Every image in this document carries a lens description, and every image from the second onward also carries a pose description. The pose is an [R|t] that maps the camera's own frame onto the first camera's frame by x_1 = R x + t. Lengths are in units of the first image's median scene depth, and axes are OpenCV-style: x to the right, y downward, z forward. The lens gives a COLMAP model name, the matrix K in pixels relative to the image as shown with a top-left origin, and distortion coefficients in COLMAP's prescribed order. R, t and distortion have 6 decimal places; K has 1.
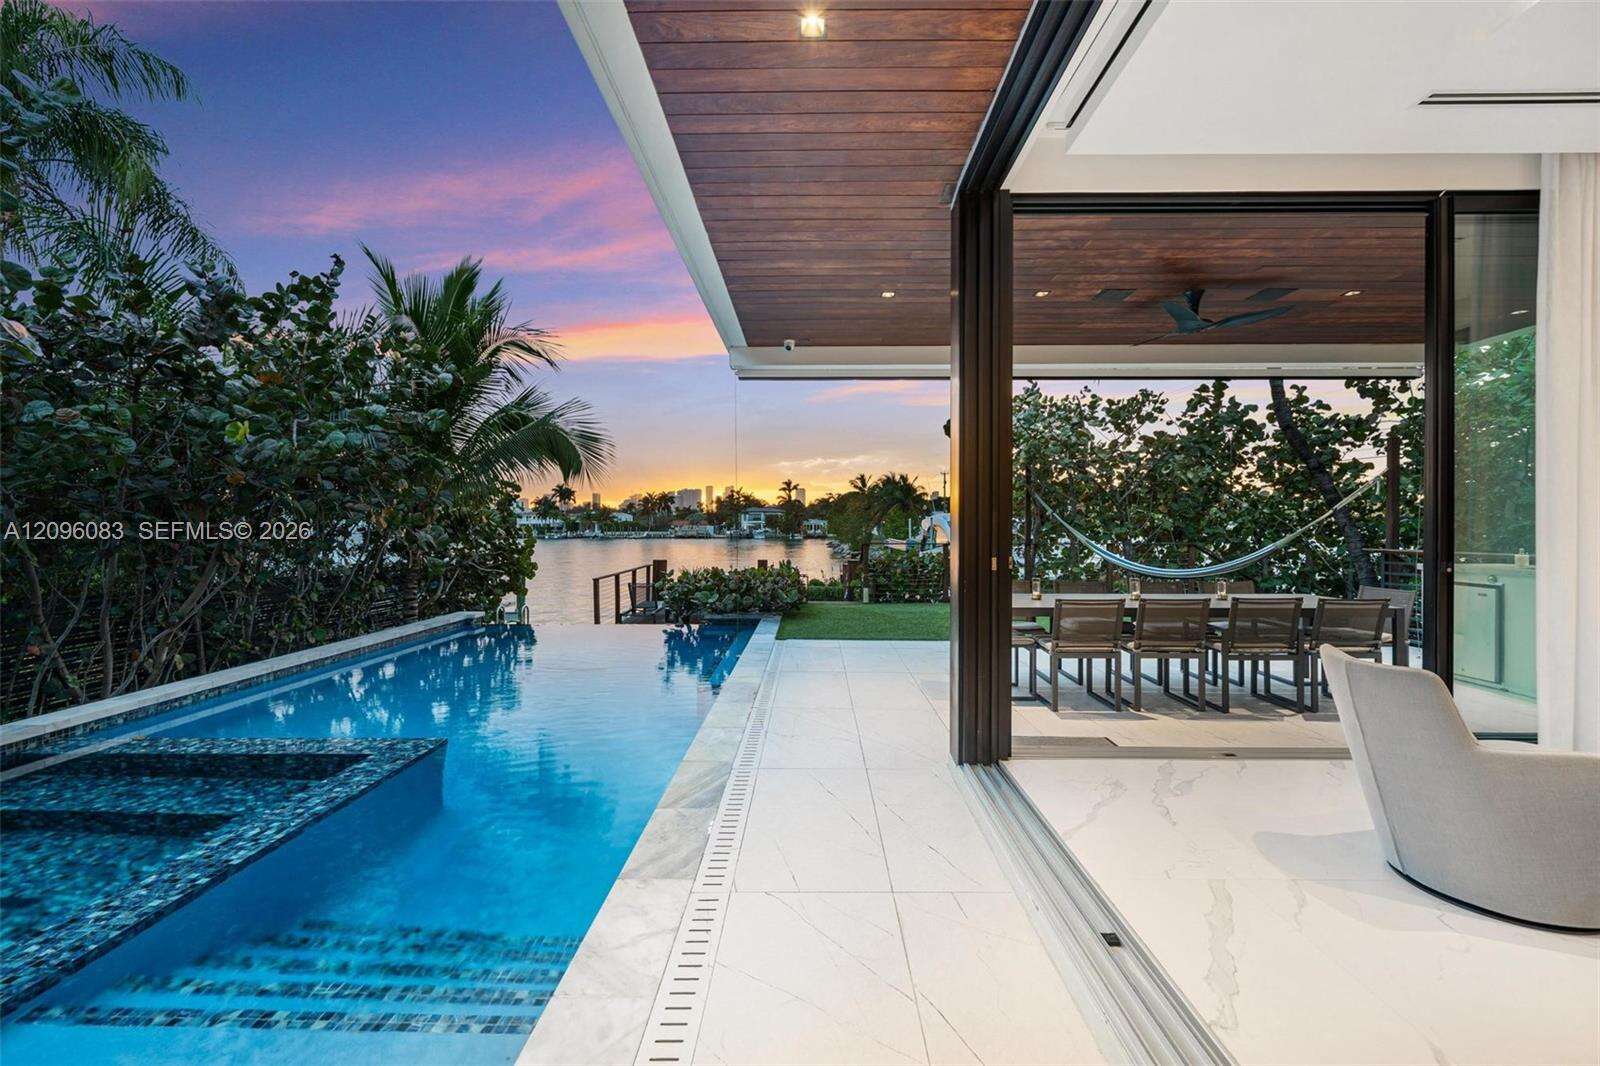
lens RADIAL K [[644.6, 0, 804.7], [0, 644.6, 524.1], [0, 0, 1]] dist [0.000819, -0.000018]
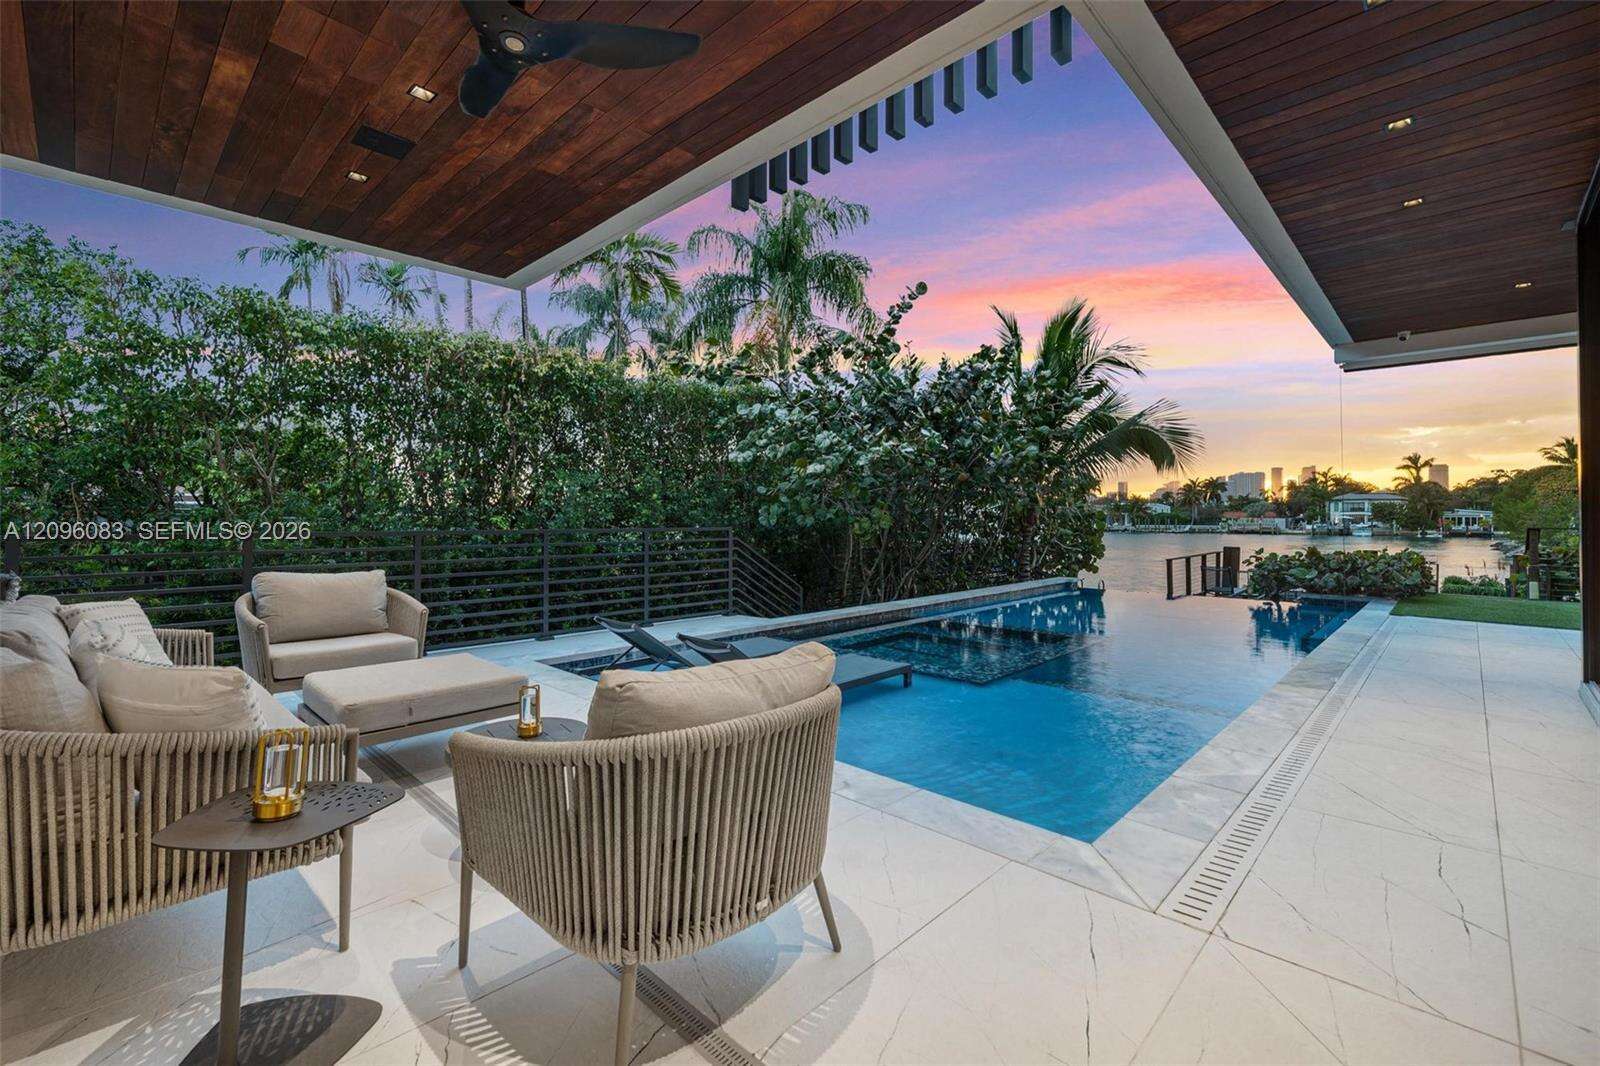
lens RADIAL K [[692.1, 0, 794.4], [0, 692.1, 510.6], [0, 0, 1]] dist [0.003297, 0.000581]
pose [[0.728260, -0.005205, -0.685282, 0.013423], [-0.000978, 0.999962, -0.008635, 0.013648], [0.685301, 0.006959, 0.728227, -0.268463]]
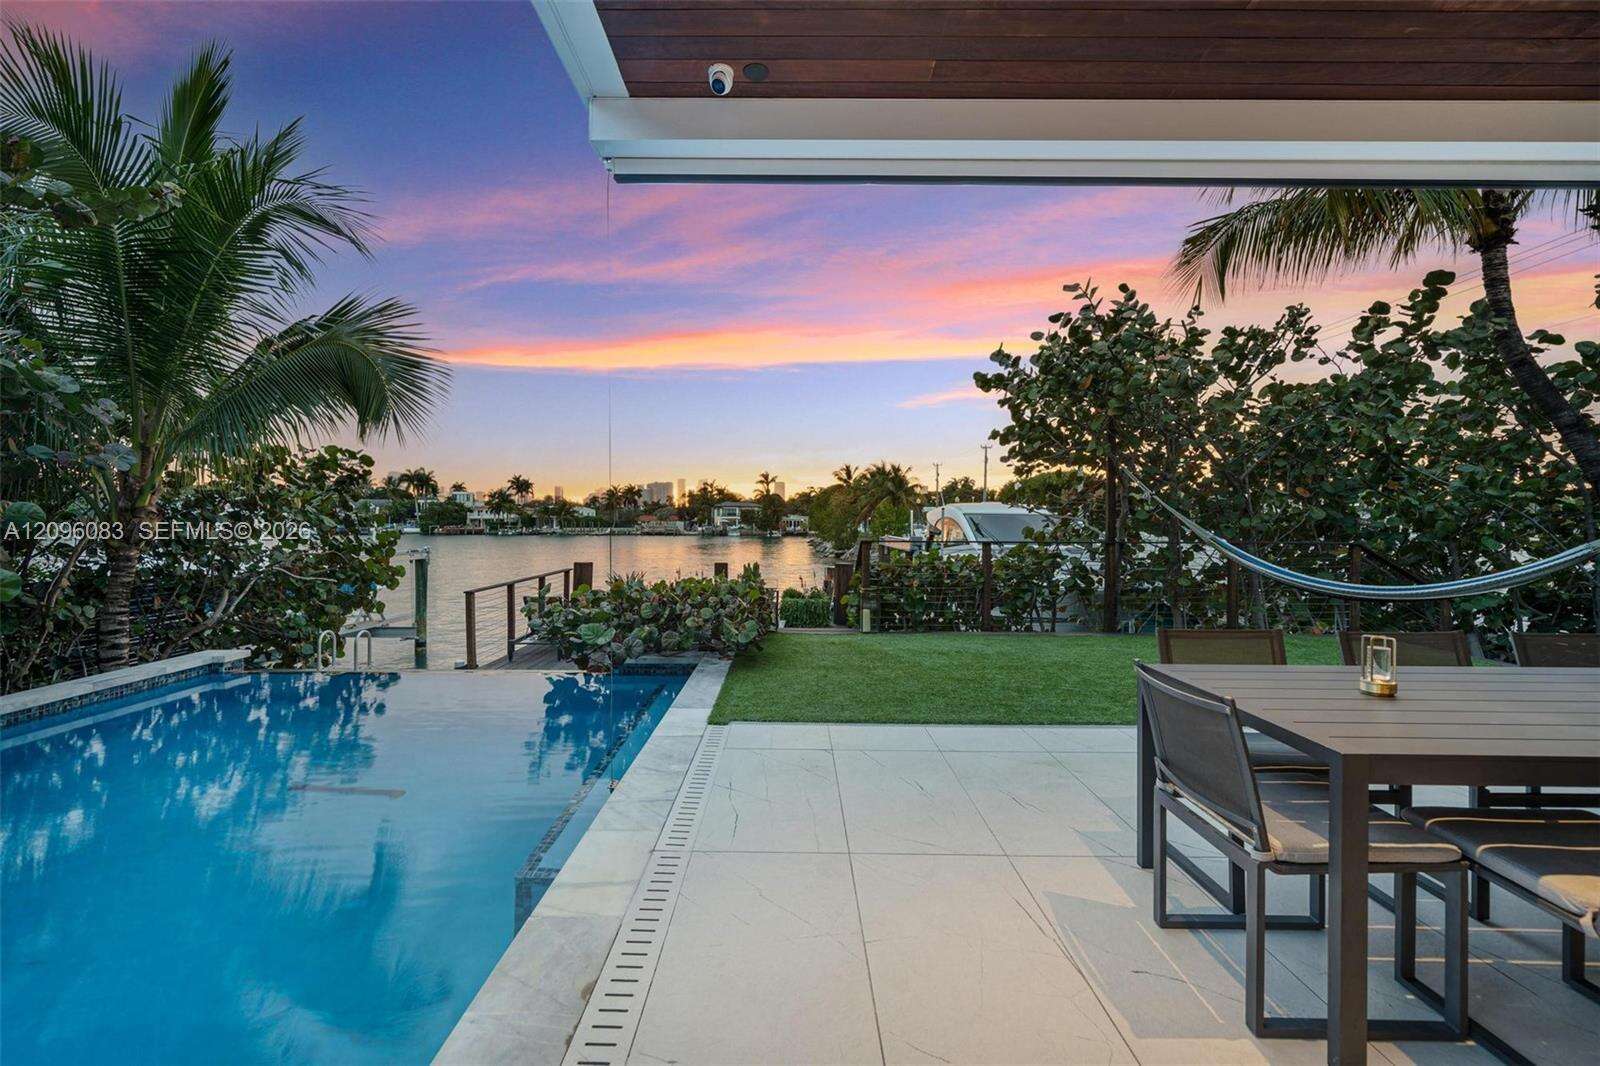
lens RADIAL K [[692.1, 0, 794.4], [0, 692.1, 510.6], [0, 0, 1]] dist [0.003297, 0.000581]
pose [[0.999881, 0.004480, 0.014744, 0.009508], [-0.004266, 0.999885, -0.014547, 0.008182], [-0.014808, 0.014482, 0.999785, 0.253807]]
